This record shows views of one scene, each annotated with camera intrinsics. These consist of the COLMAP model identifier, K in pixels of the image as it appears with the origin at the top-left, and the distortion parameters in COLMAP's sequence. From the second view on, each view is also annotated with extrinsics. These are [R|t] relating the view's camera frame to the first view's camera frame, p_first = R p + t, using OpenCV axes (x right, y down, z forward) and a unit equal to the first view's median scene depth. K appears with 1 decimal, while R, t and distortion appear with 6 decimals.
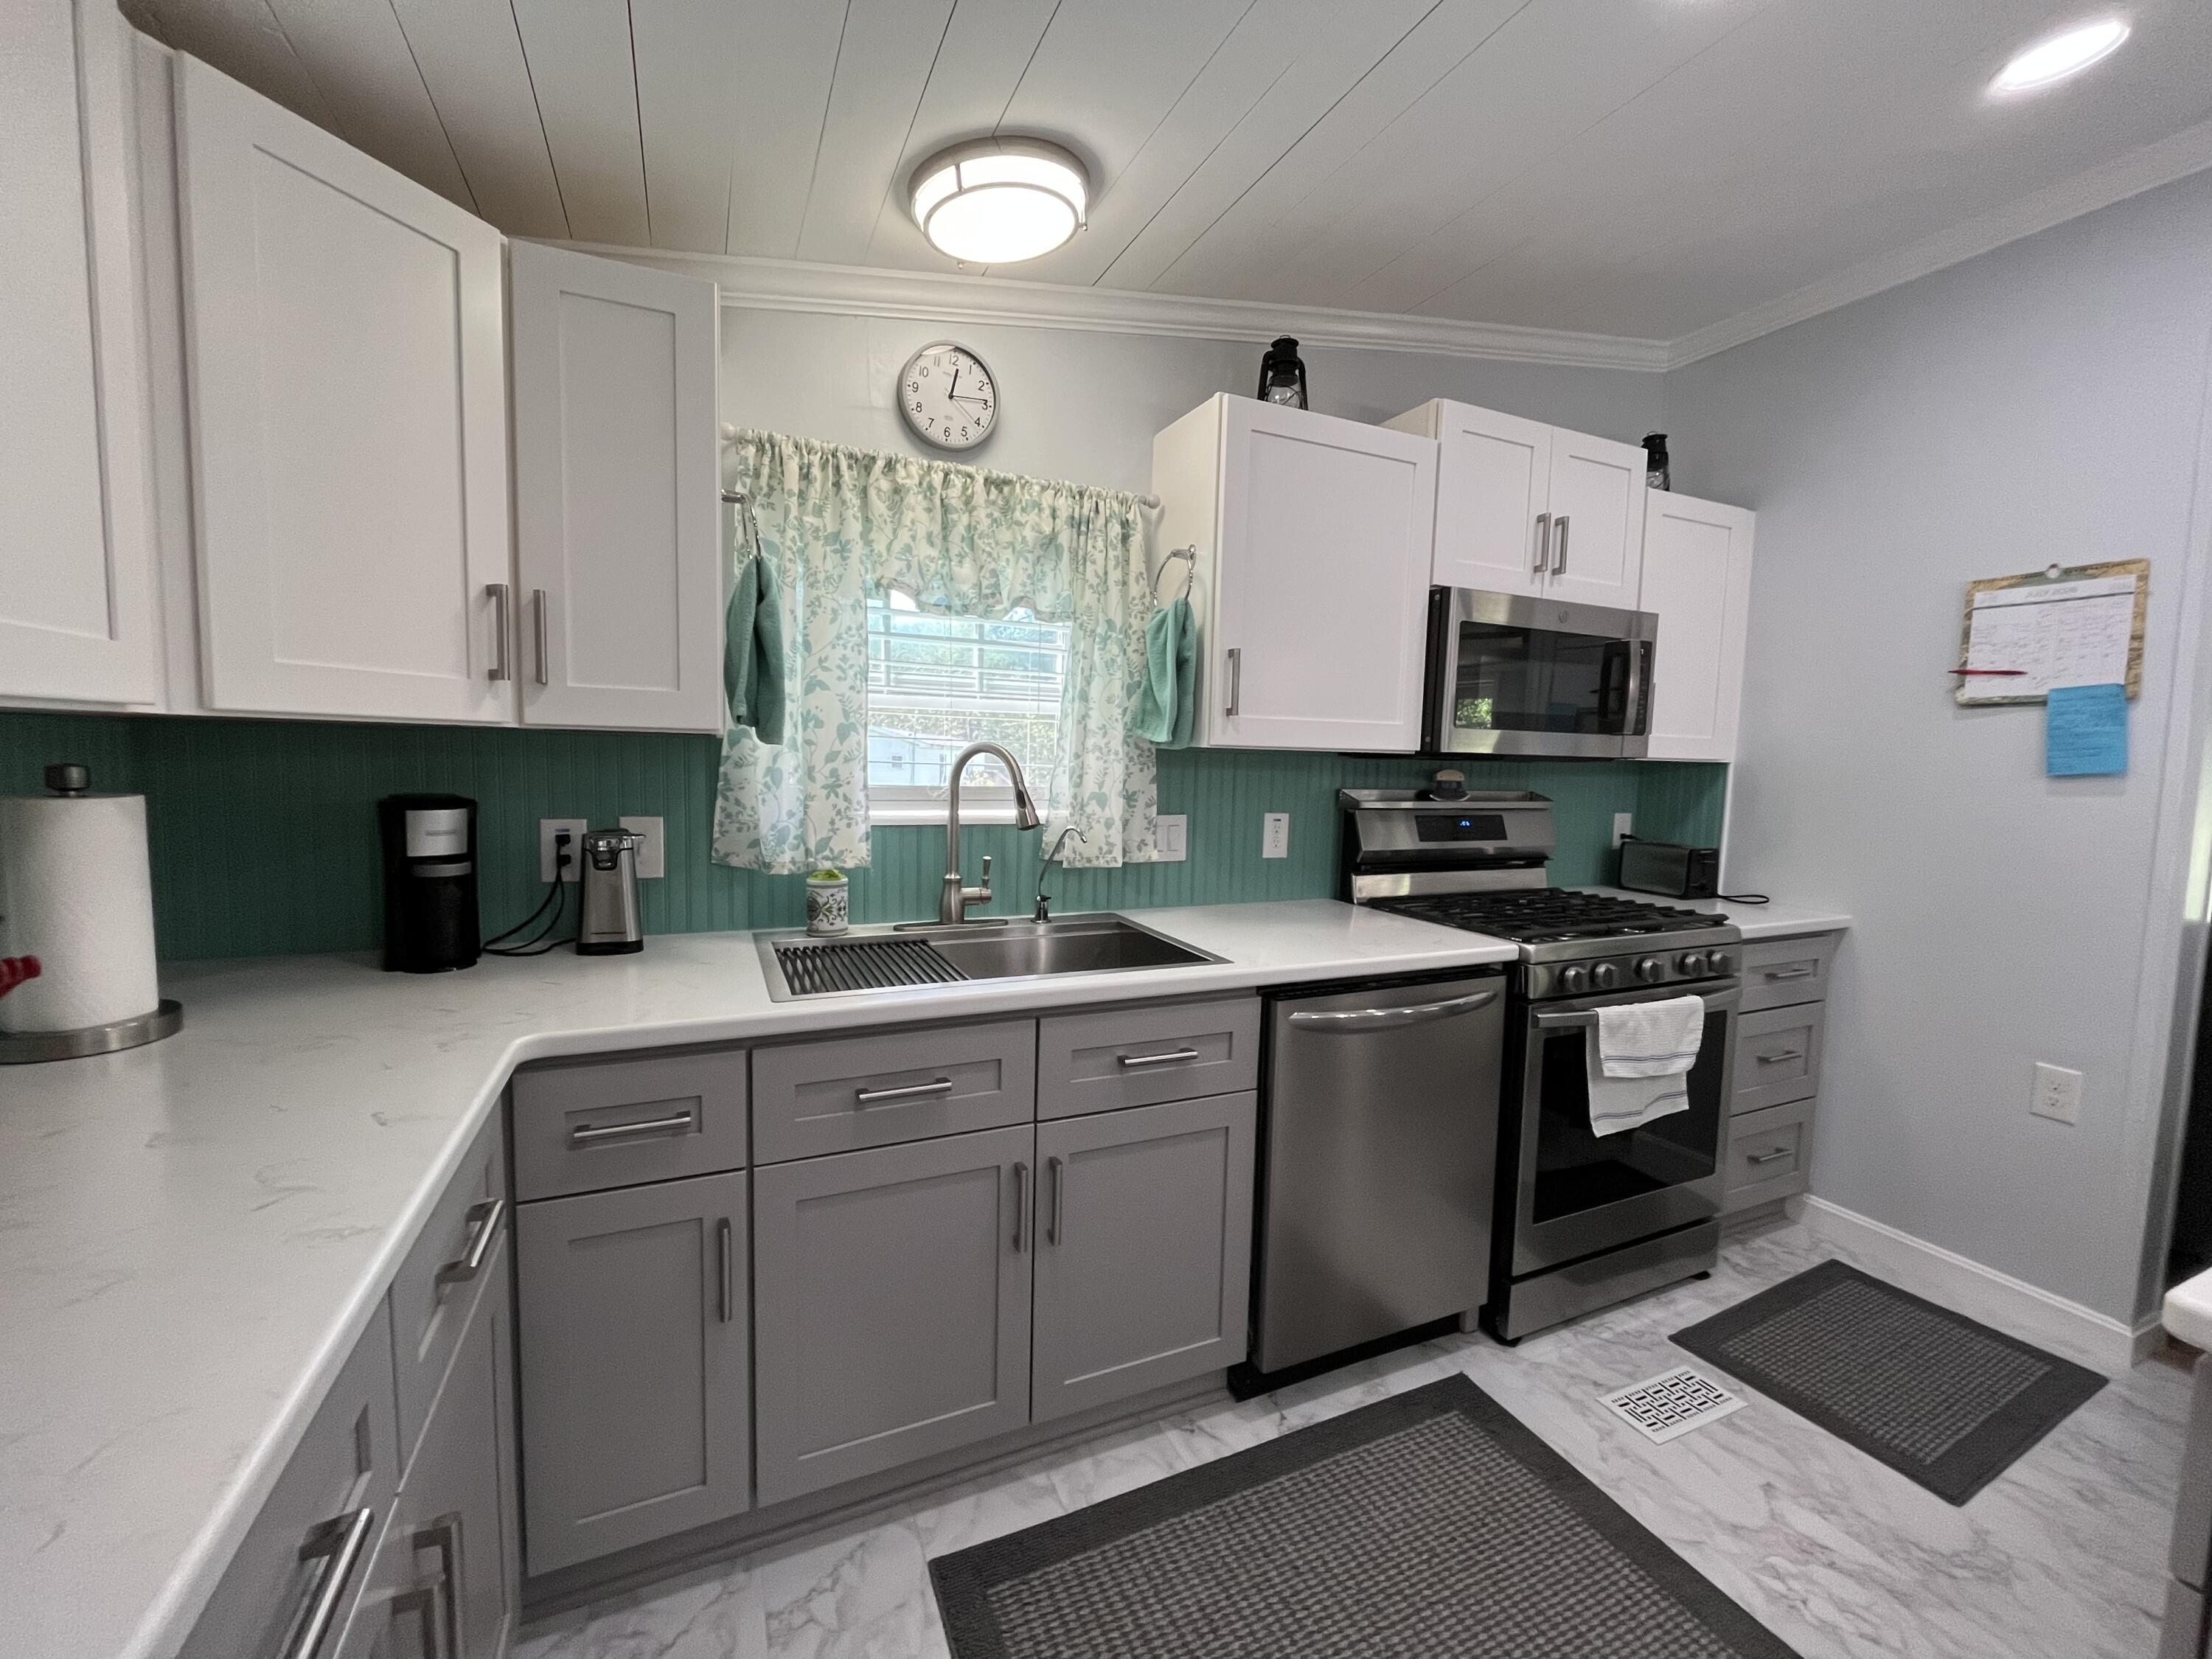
lens RADIAL K [[892.2, 0, 1102.2], [0, 892.2, 828.3], [0, 0, 1]] dist [-0.002357, -0.000280]
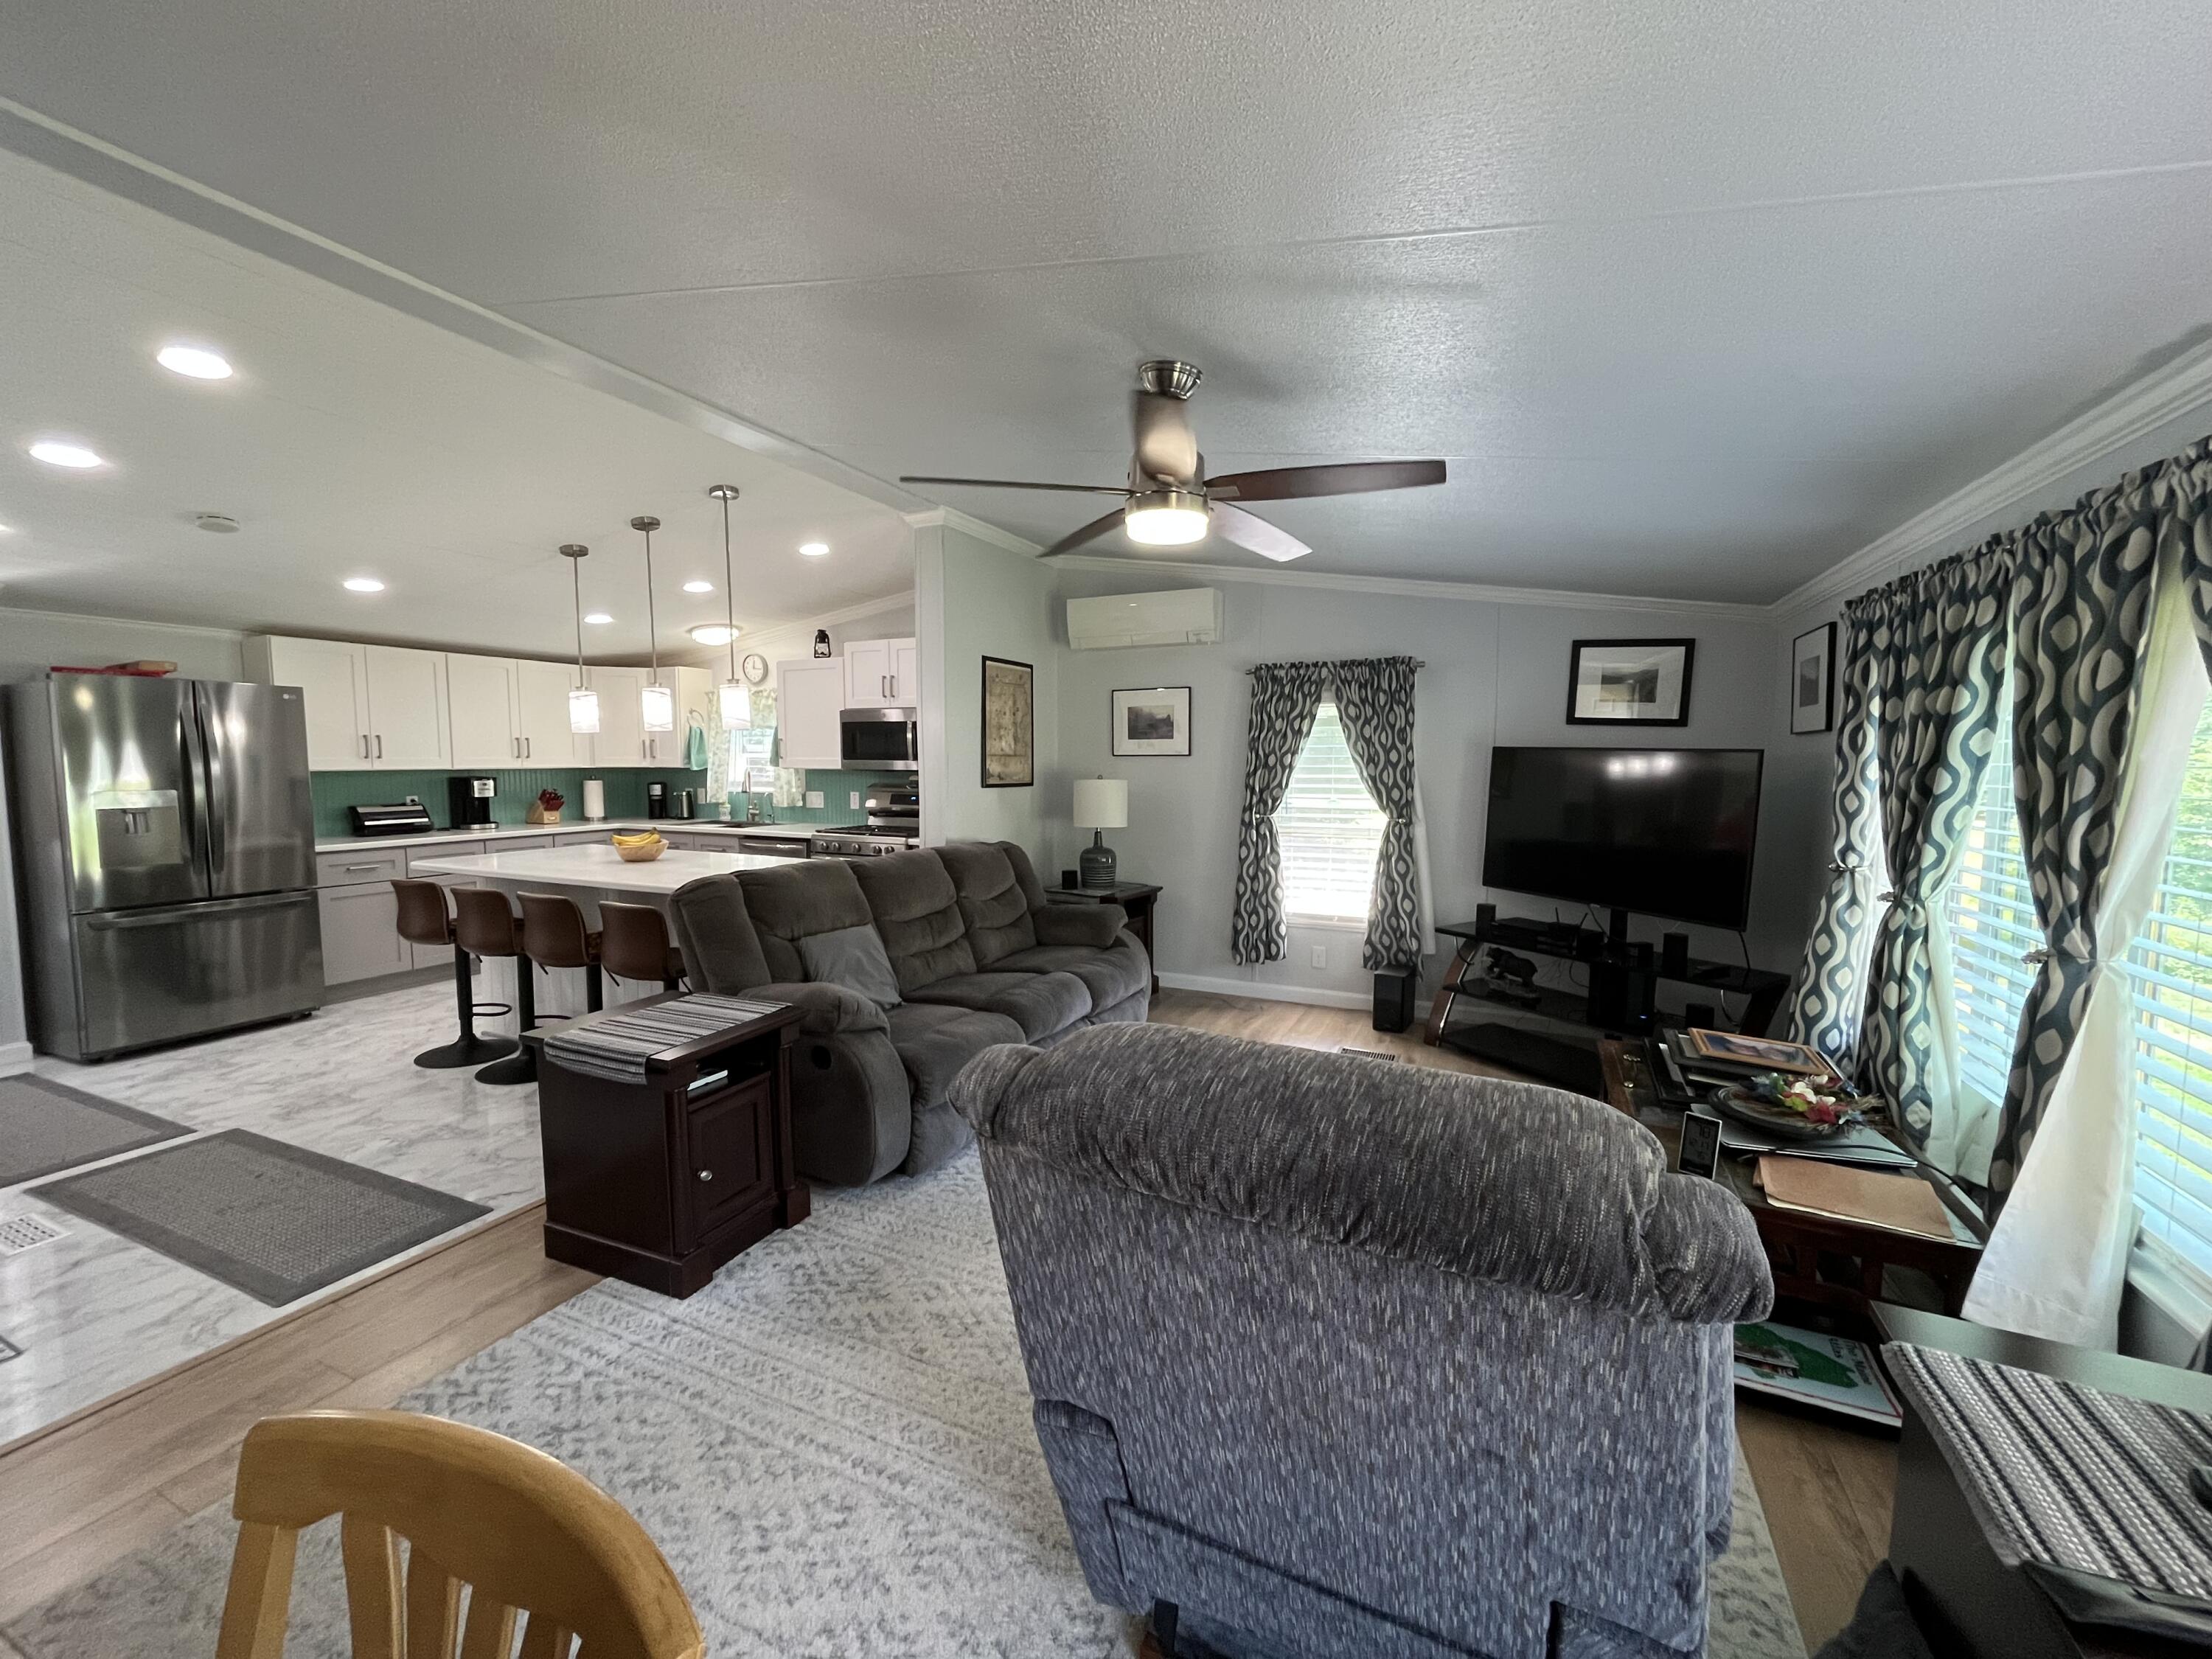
lens RADIAL K [[892.2, 0, 1102.2], [0, 892.2, 828.3], [0, 0, 1]] dist [-0.002357, -0.000280]
pose [[0.652794, 0.037602, -0.756602, 3.708382], [-0.048213, 0.998805, 0.008041, 0.048273], [0.756000, 0.031229, 0.653827, -0.245570]]
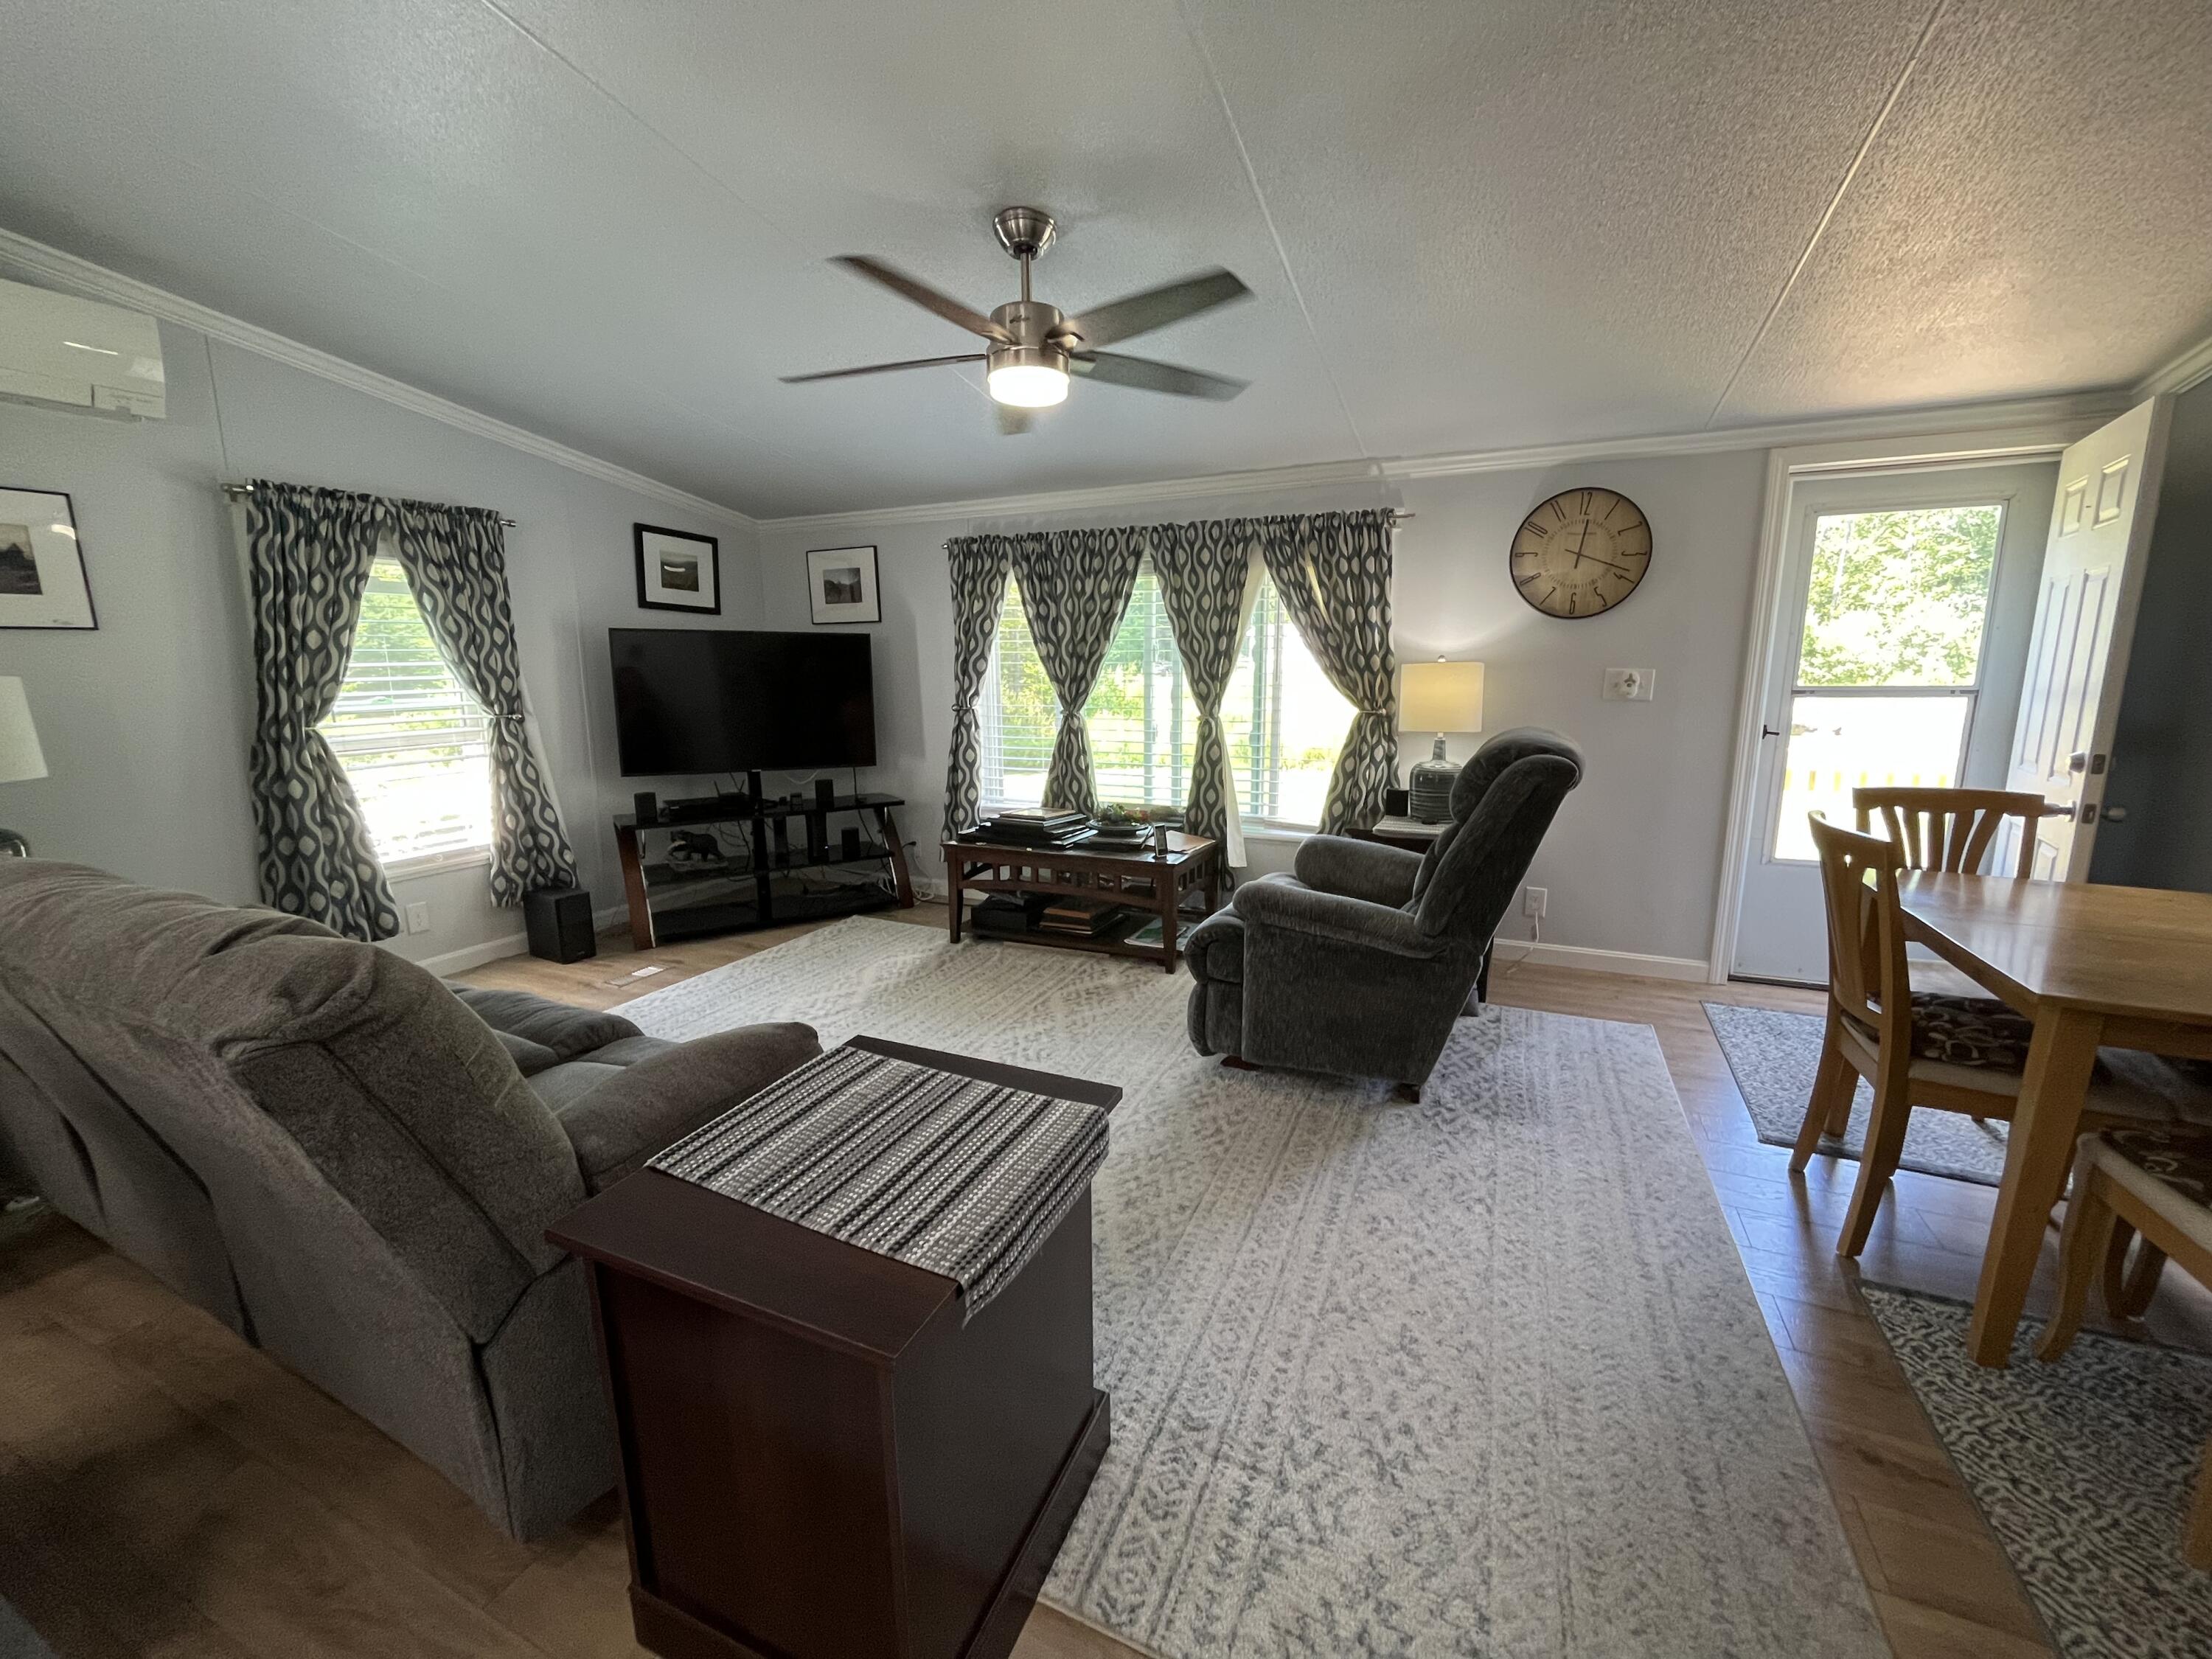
lens RADIAL K [[892.2, 0, 1102.2], [0, 892.2, 828.3], [0, 0, 1]] dist [-0.002357, -0.000280]
pose [[0.751246, -0.152970, 0.642051, 1.885891], [0.080545, 0.986749, 0.140851, 0.082292], [-0.655089, -0.054100, 0.753612, -0.437597]]
